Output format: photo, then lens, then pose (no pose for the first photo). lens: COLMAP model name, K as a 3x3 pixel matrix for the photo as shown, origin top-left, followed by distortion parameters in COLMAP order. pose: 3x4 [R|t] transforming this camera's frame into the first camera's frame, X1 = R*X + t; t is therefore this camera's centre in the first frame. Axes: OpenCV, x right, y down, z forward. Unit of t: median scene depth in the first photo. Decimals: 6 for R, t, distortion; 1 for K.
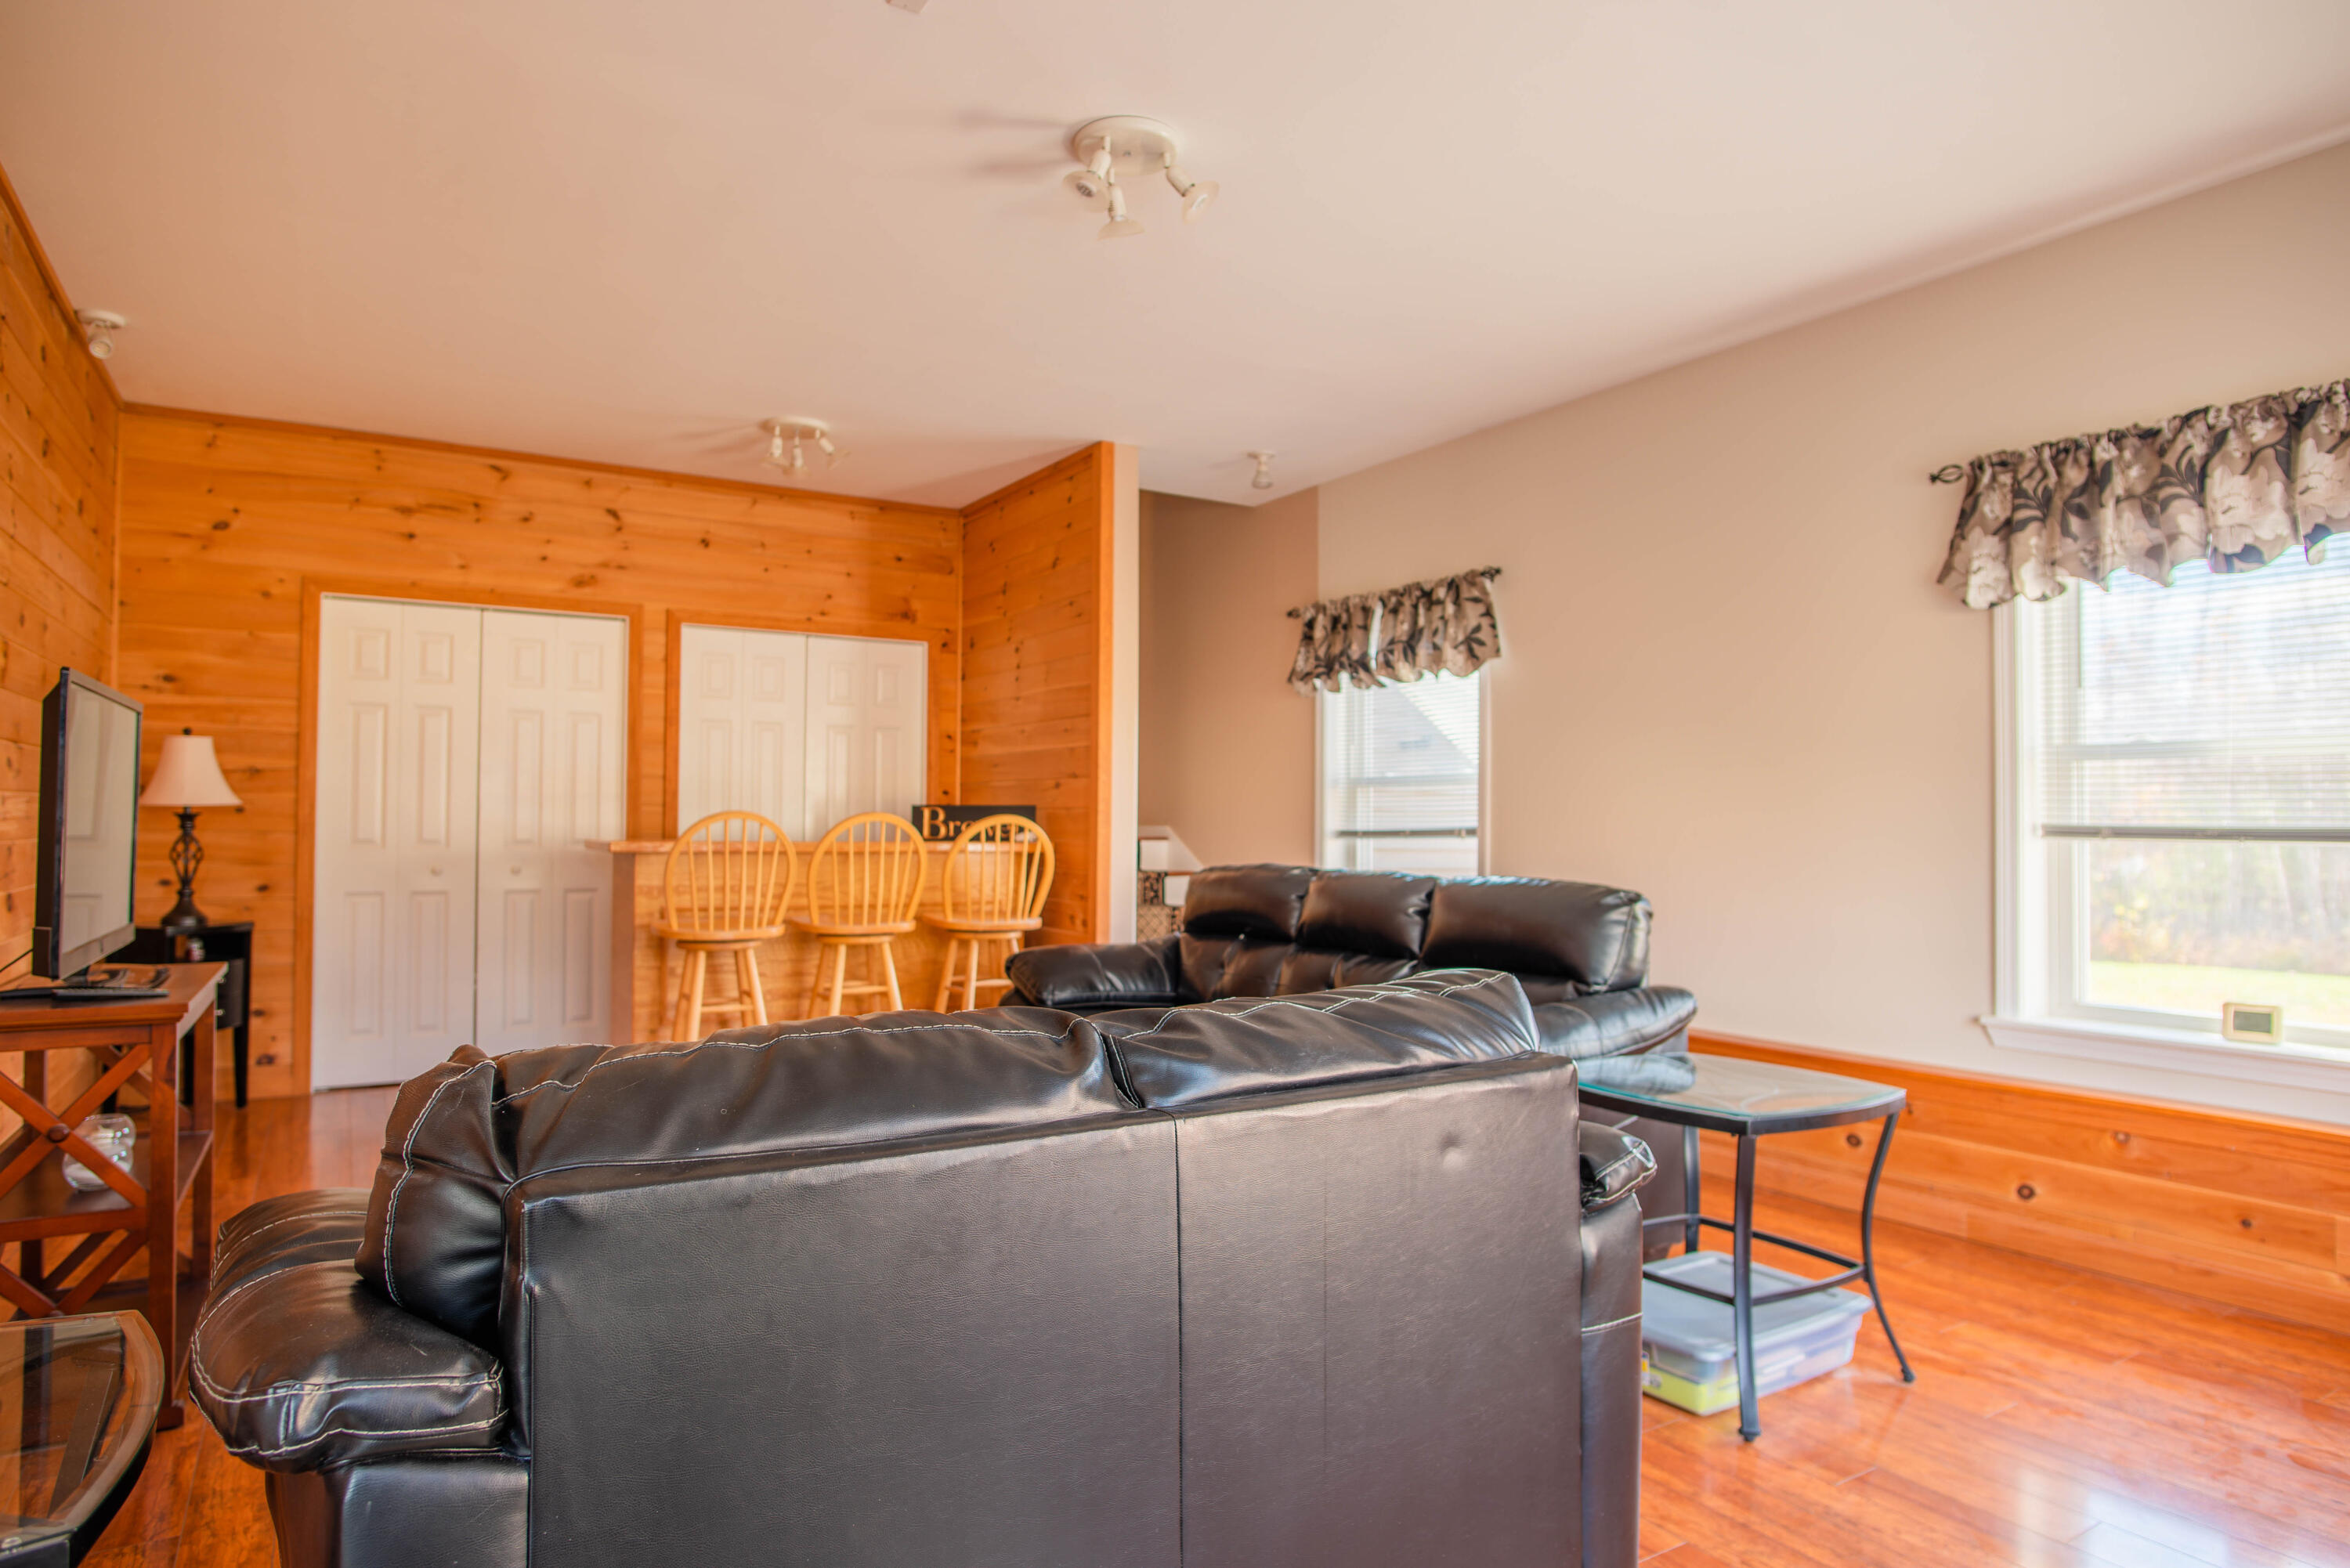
lens RADIAL K [[1365.5, 0, 1179.2], [0, 1365.5, 795.3], [0, 0, 1]] dist [-0.036785, 0.019215]
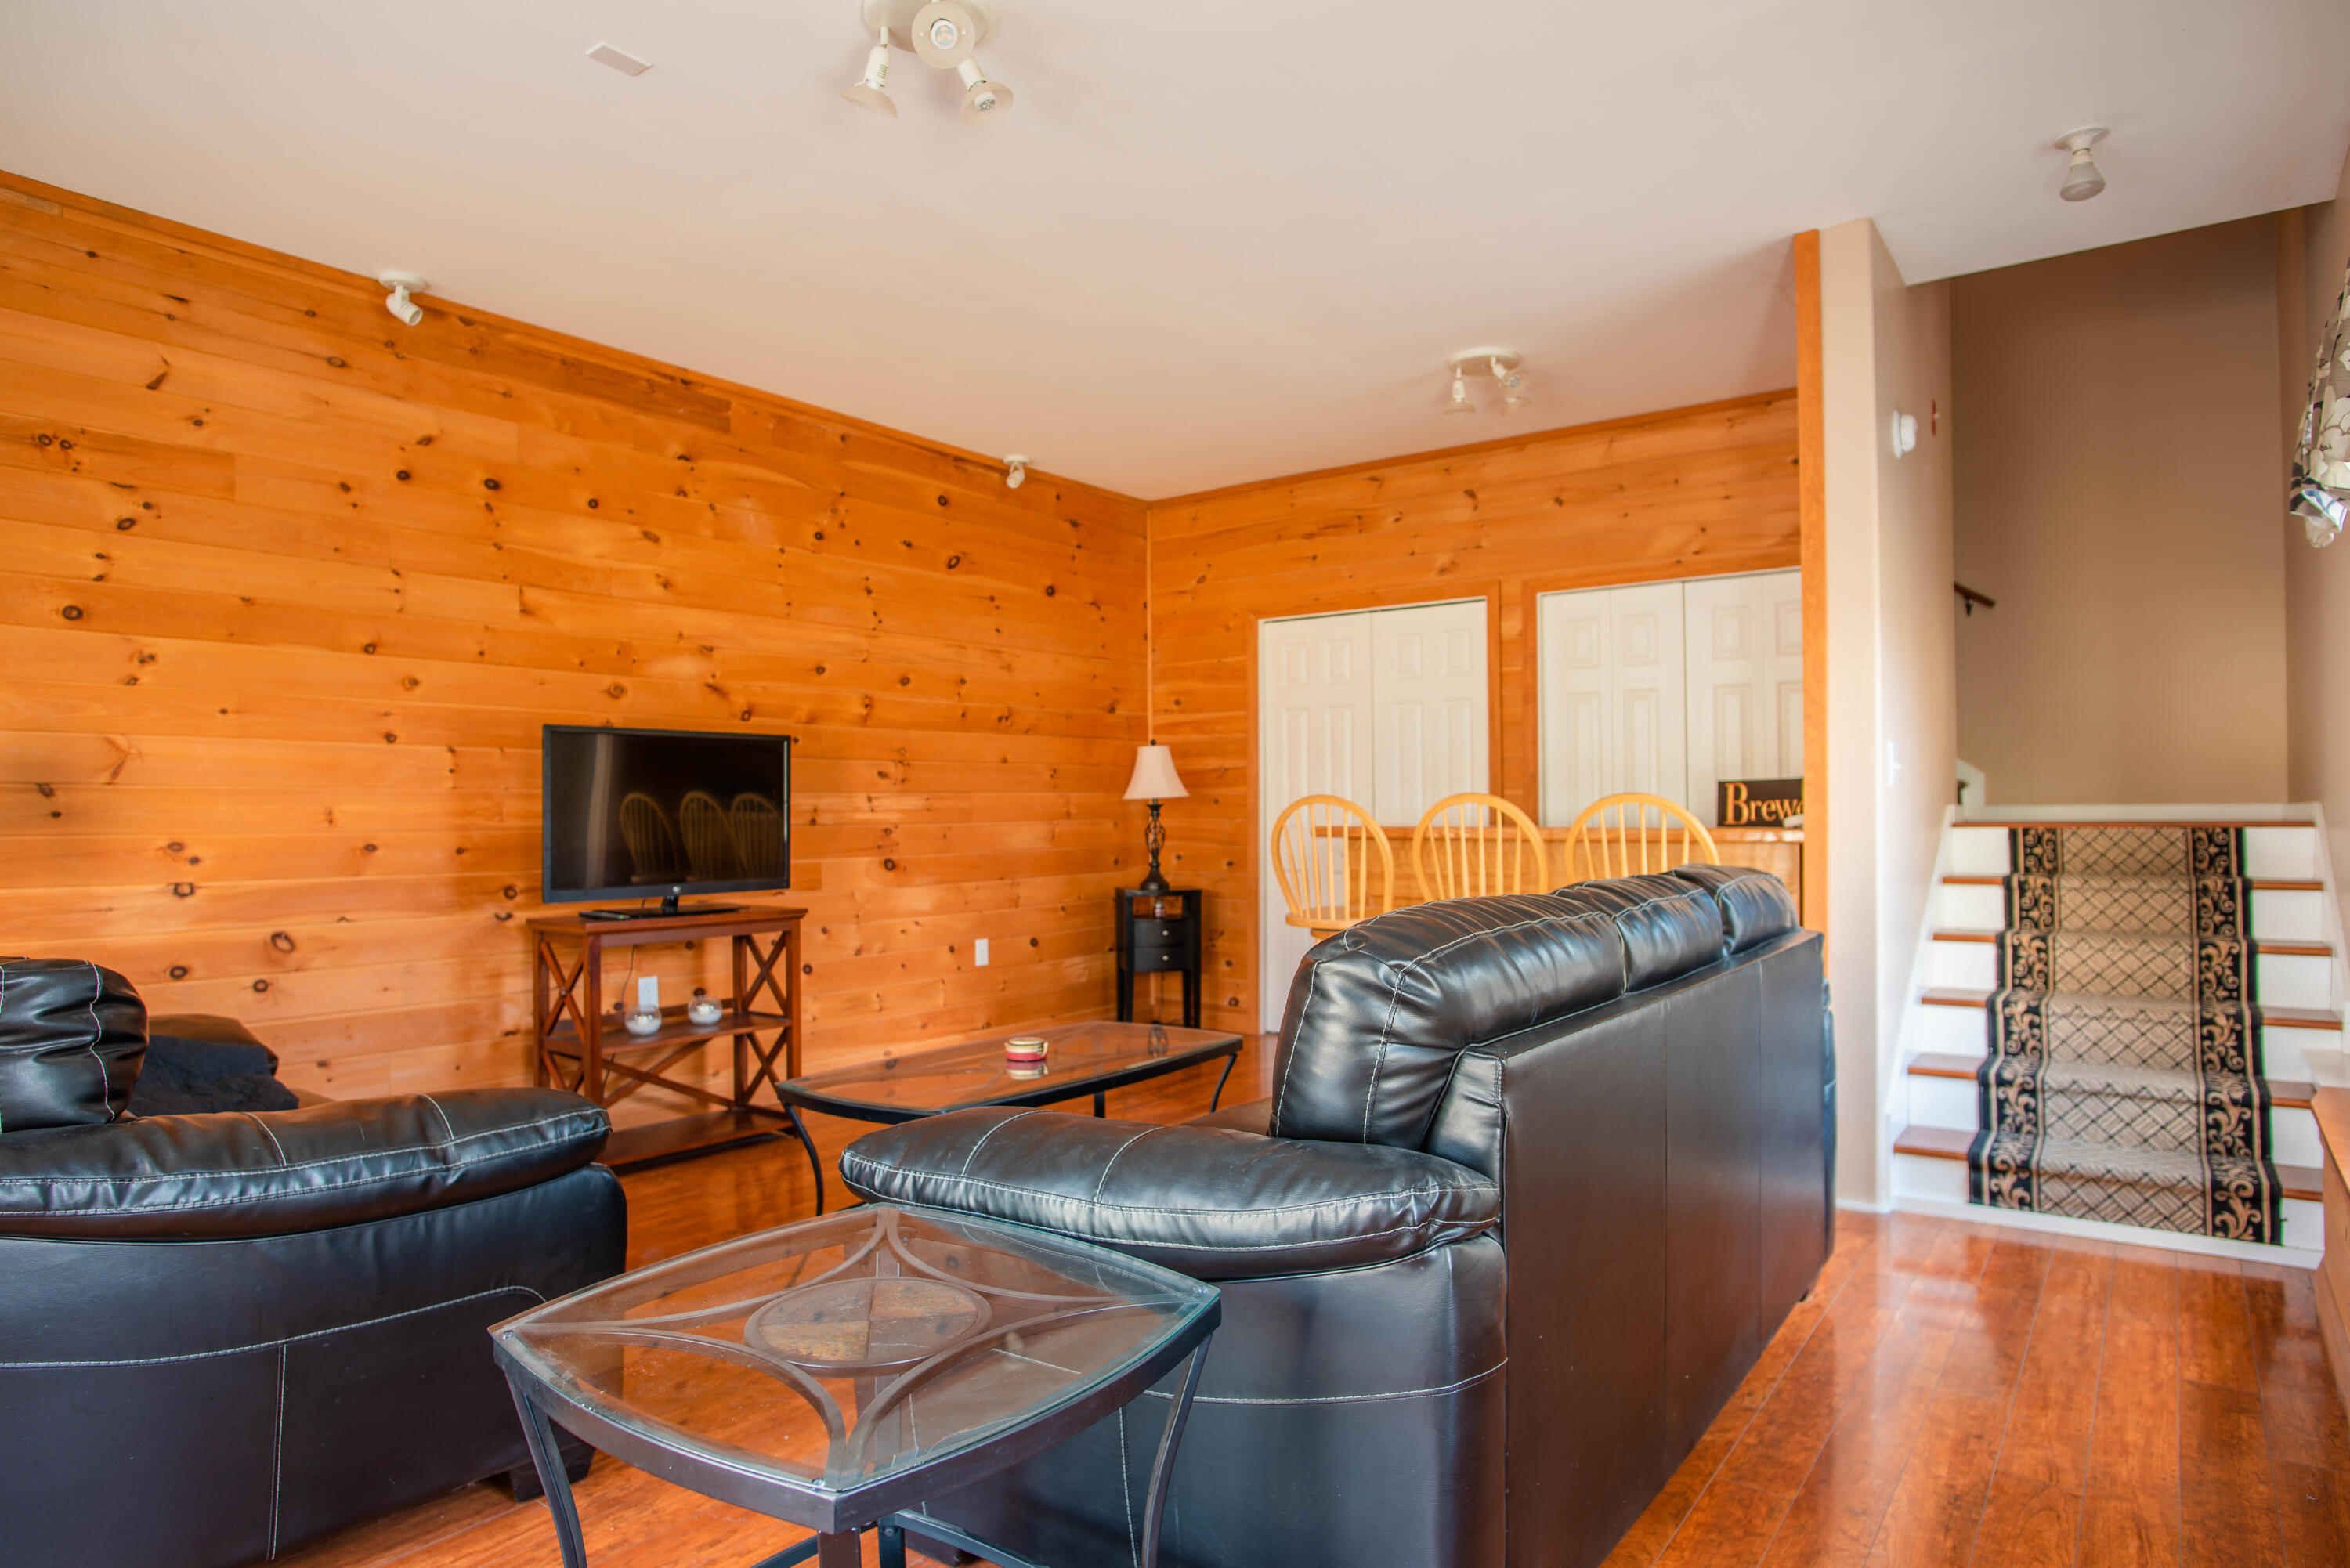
lens RADIAL K [[1362.3, 0, 1175.9], [0, 1362.3, 795.4], [0, 0, 1]] dist [-0.035538, 0.017948]
pose [[0.356421, -0.019564, -0.934121, 0.450088], [0.026419, 0.999592, -0.010855, 0.017009], [0.933952, -0.020810, 0.356793, 0.472098]]
